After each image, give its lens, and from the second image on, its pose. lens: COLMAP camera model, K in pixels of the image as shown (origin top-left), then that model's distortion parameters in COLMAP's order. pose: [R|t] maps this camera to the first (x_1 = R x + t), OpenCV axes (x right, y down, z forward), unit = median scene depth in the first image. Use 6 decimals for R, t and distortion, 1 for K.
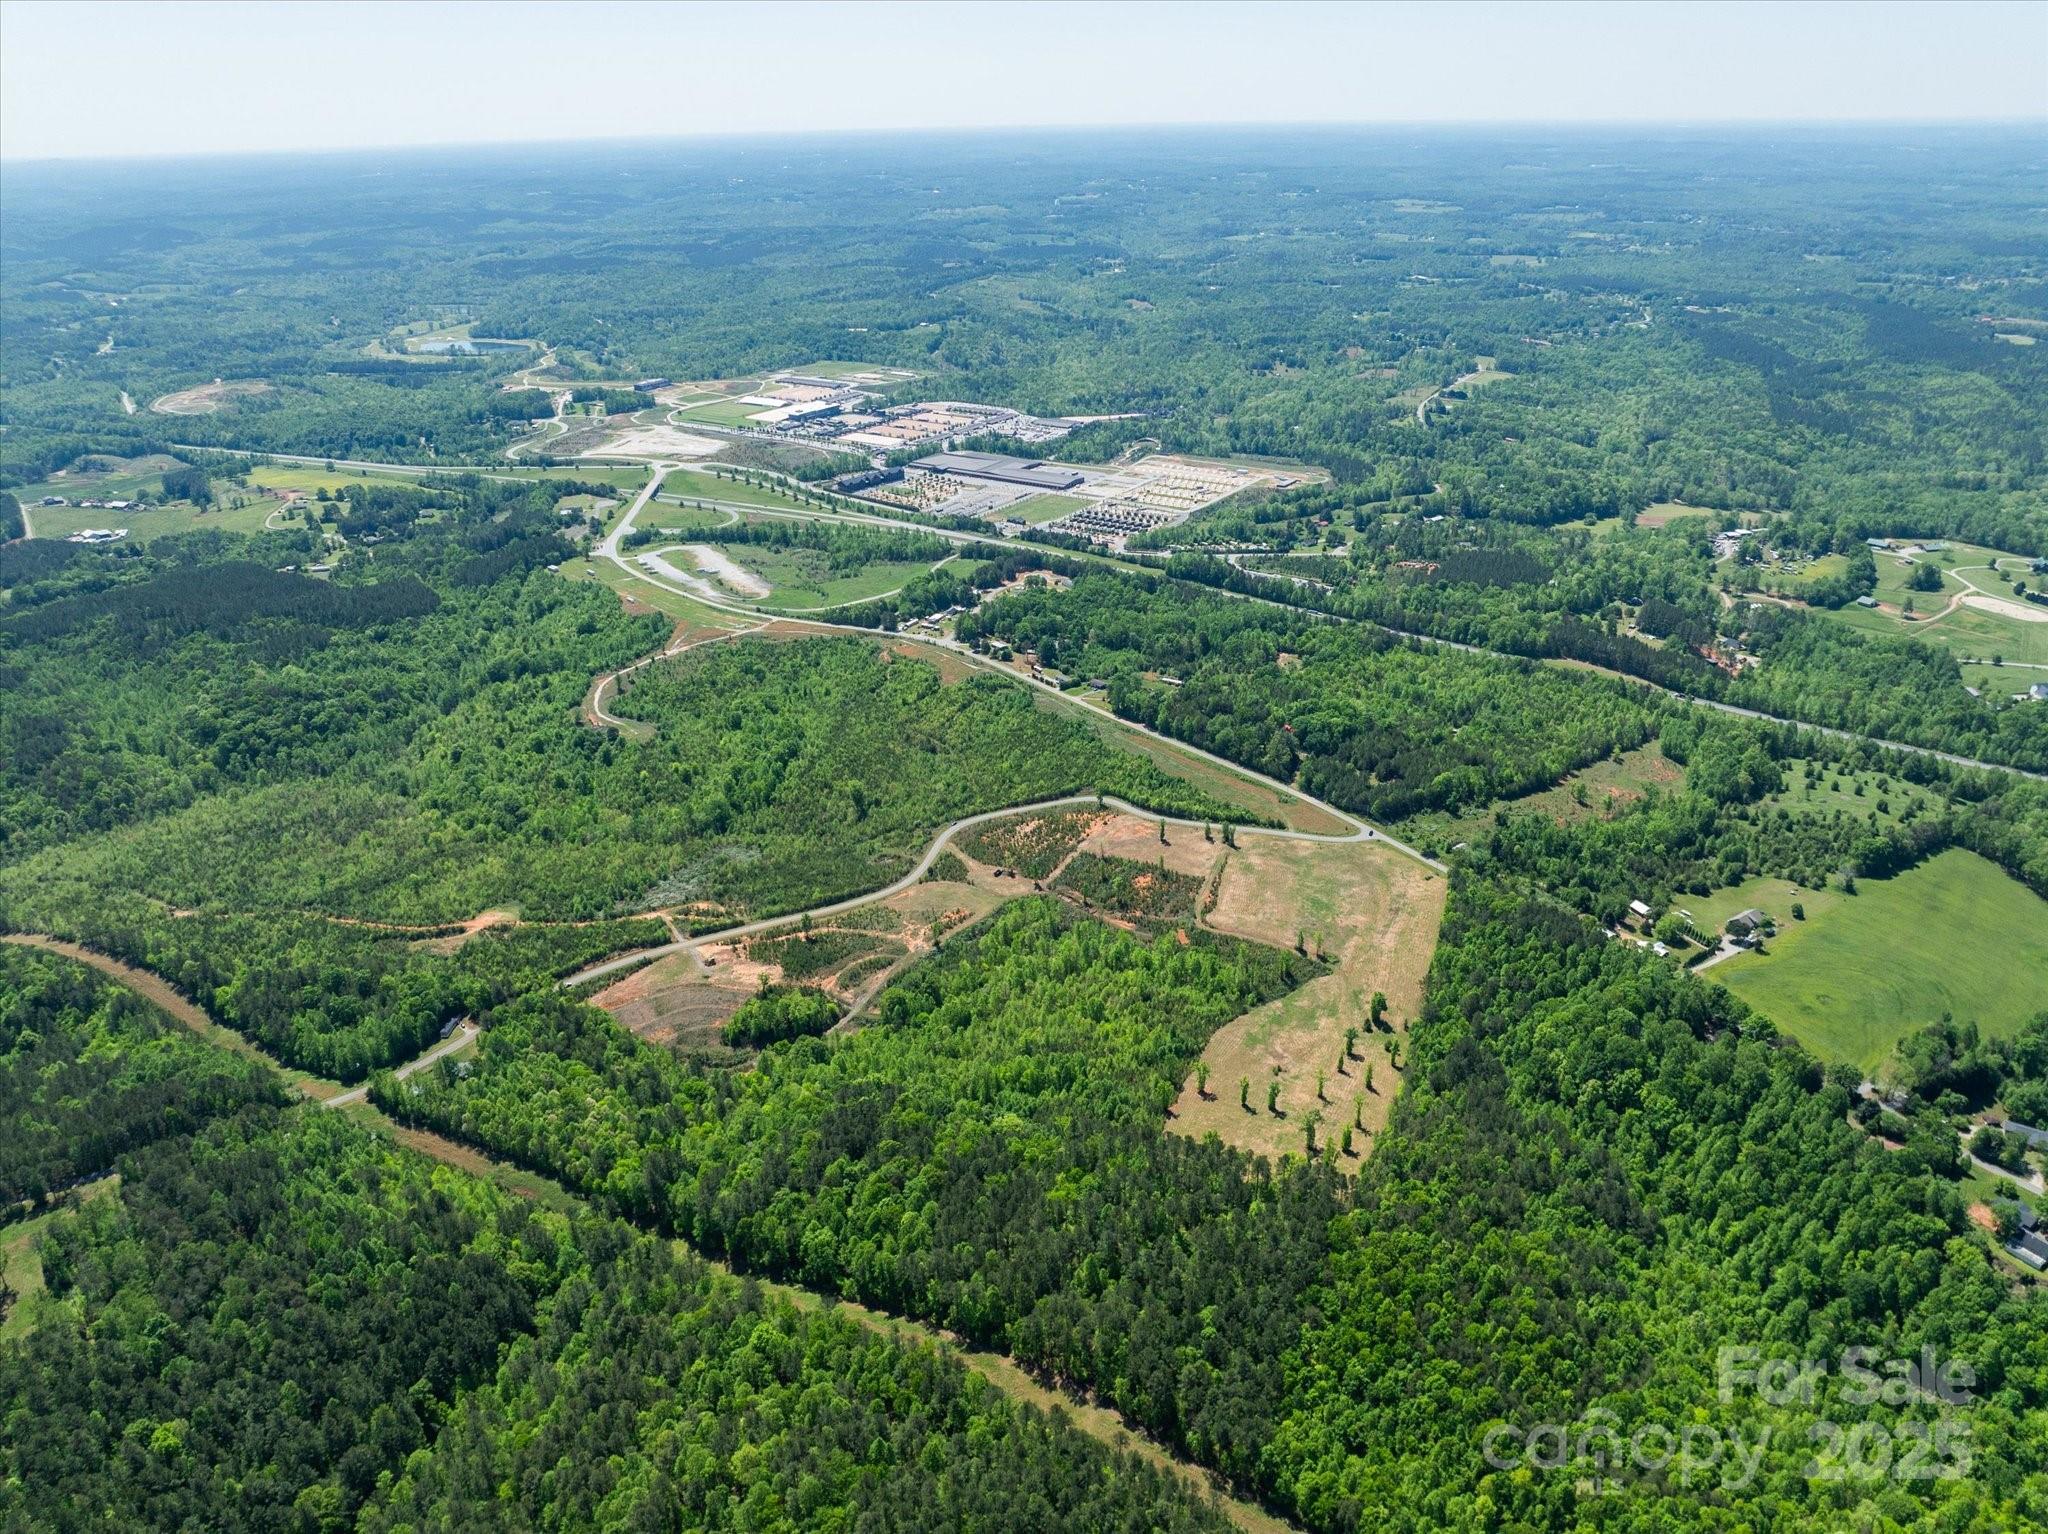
lens RADIAL K [[1439.5, 0, 1021.5], [0, 1439.5, 766.2], [0, 0, 1]] dist [-0.043020, 0.021534]
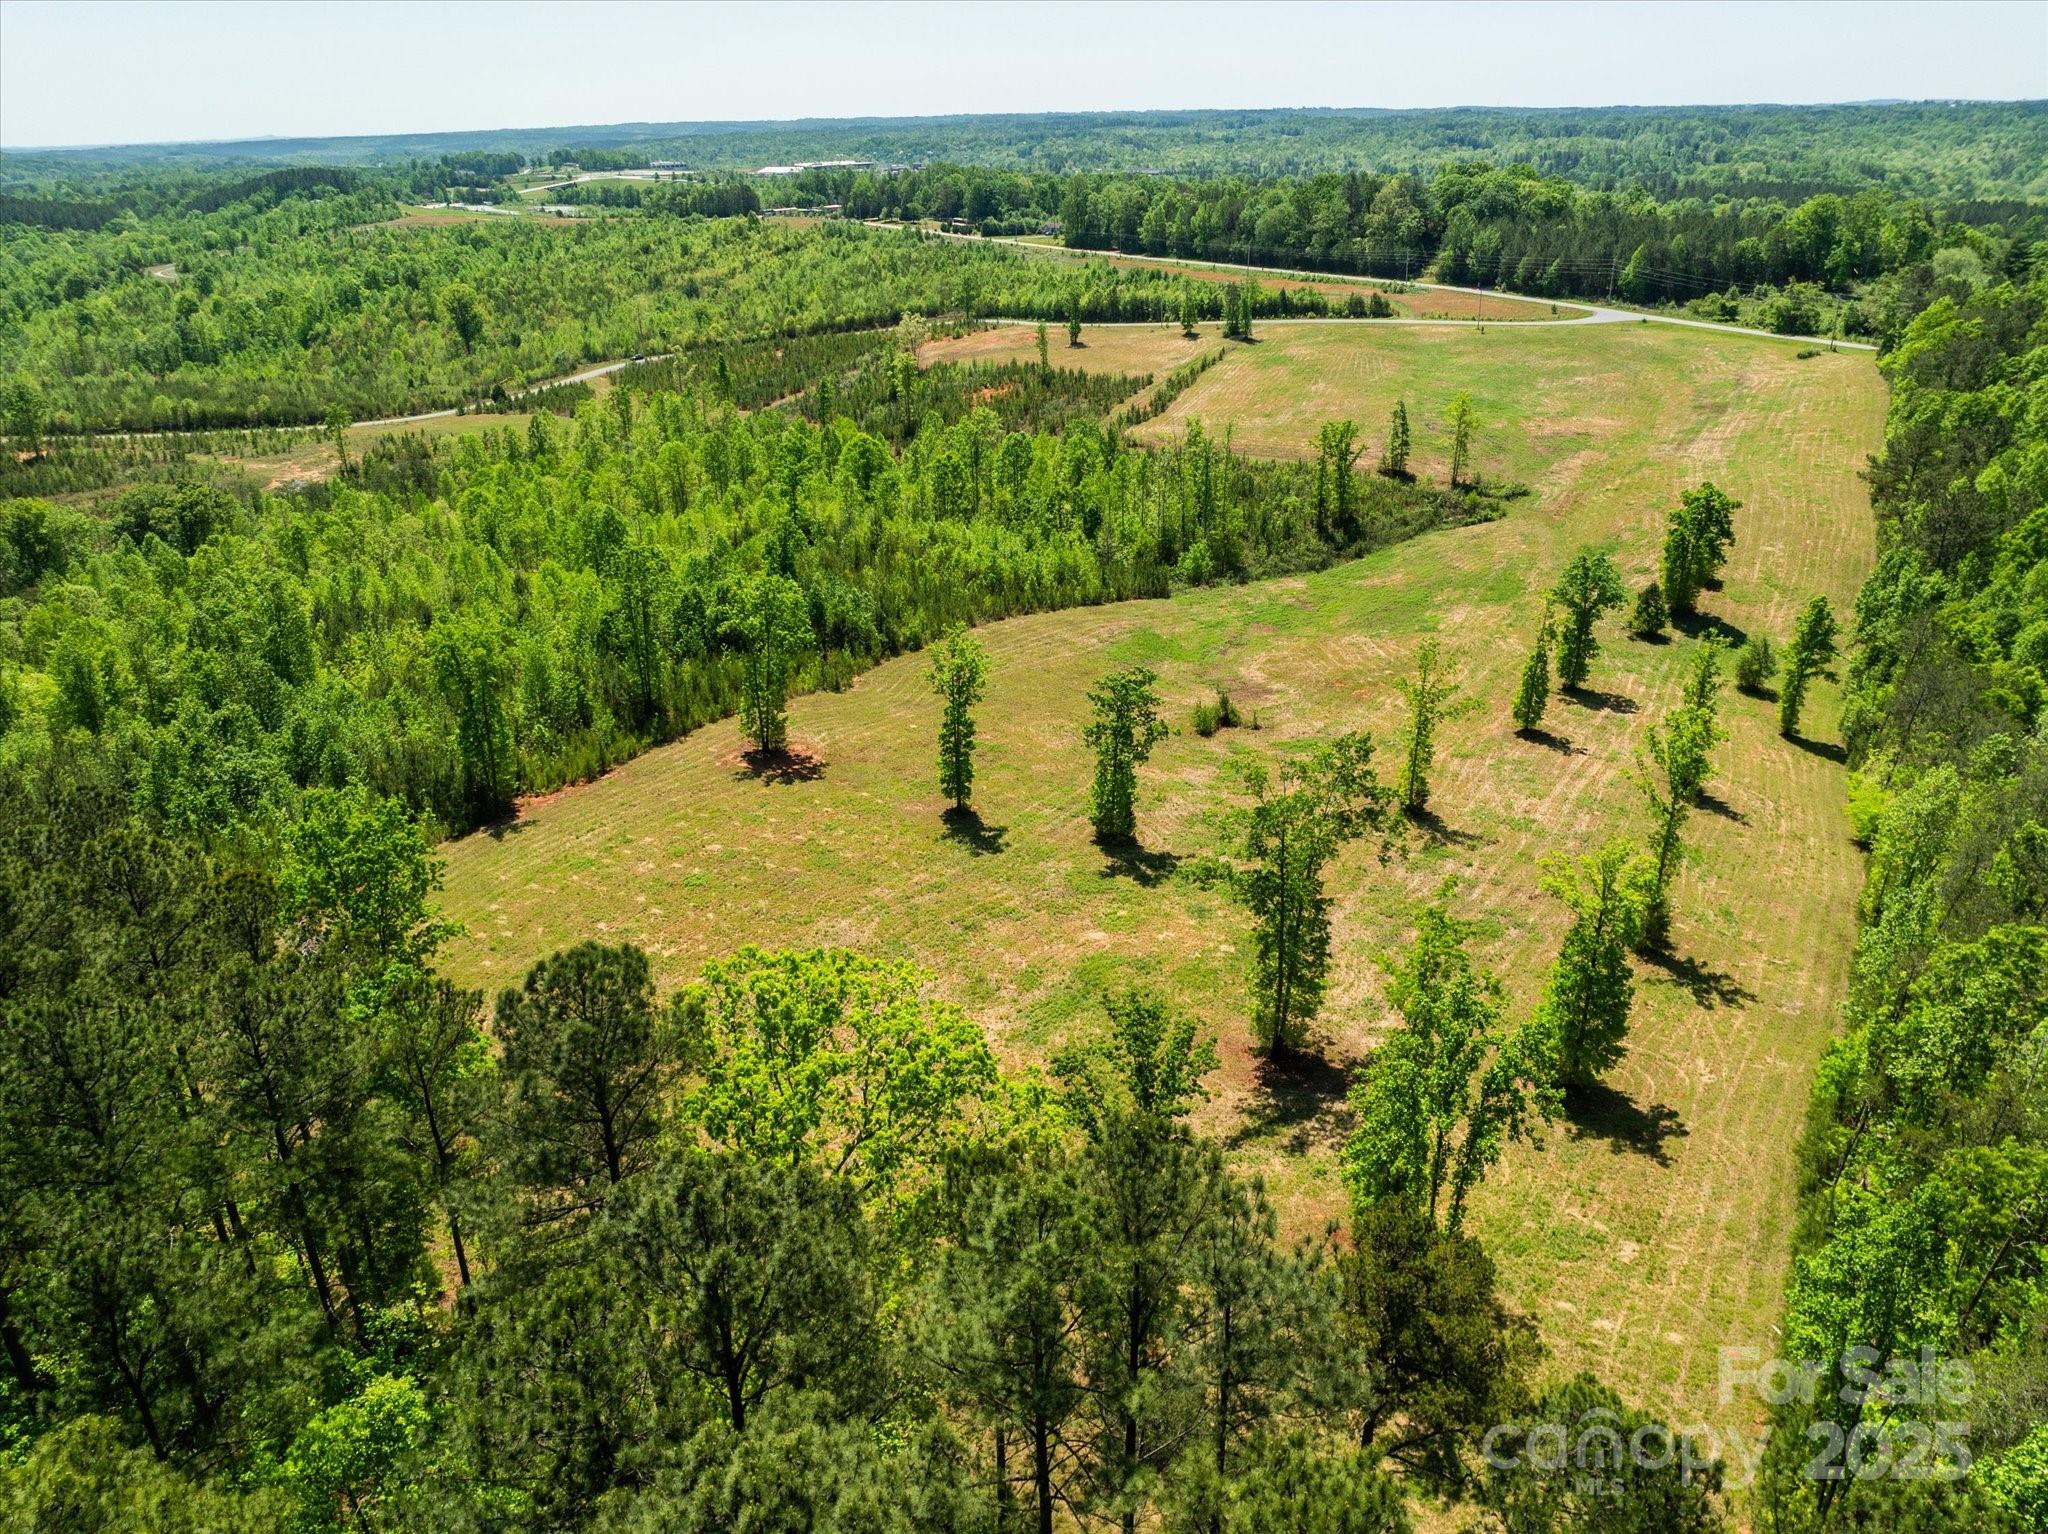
lens RADIAL K [[1439.5, 0, 1026.2], [0, 1439.5, 769.0], [0, 0, 1]] dist [-0.043020, 0.021534]
pose [[0.993439, 0.055051, -0.100245, 0.171042], [-0.054233, 0.998469, 0.010869, 0.216638], [0.100689, -0.005361, 0.994903, 0.784550]]
